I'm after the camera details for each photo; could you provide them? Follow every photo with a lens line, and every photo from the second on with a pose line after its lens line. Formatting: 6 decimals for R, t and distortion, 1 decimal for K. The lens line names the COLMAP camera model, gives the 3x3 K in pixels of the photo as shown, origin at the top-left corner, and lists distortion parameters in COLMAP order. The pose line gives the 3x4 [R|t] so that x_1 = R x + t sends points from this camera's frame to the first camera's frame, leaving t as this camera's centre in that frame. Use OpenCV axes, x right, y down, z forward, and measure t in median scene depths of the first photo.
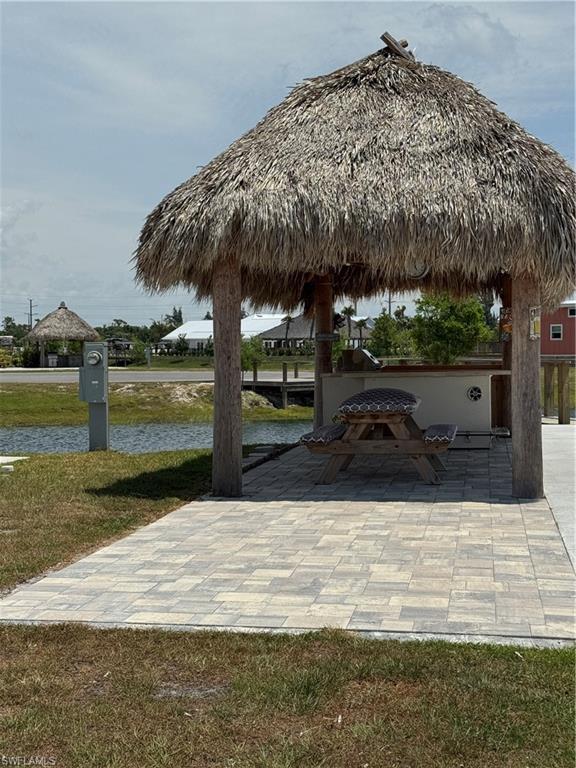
lens RADIAL K [[1255.9, 0, 282.7], [0, 1255.9, 391.8], [0, 0, 1]] dist [0.137207, 0.000000]
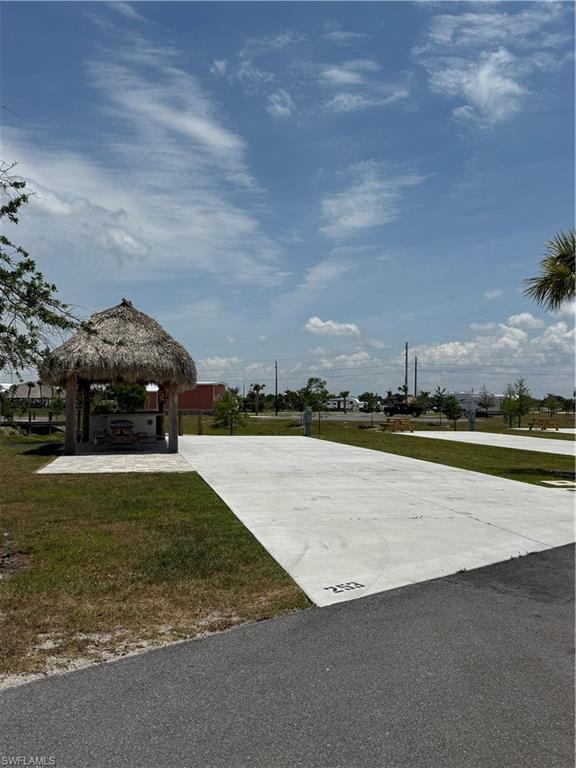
lens RADIAL K [[683.4, 0, 290.6], [0, 683.4, 394.0], [0, 0, 1]] dist [0.097175, -0.159895]
pose [[0.926937, 0.029098, 0.374086, -0.176052], [-0.011818, 0.998758, -0.048404, 0.013029], [-0.375030, 0.040446, 0.926130, -0.700312]]
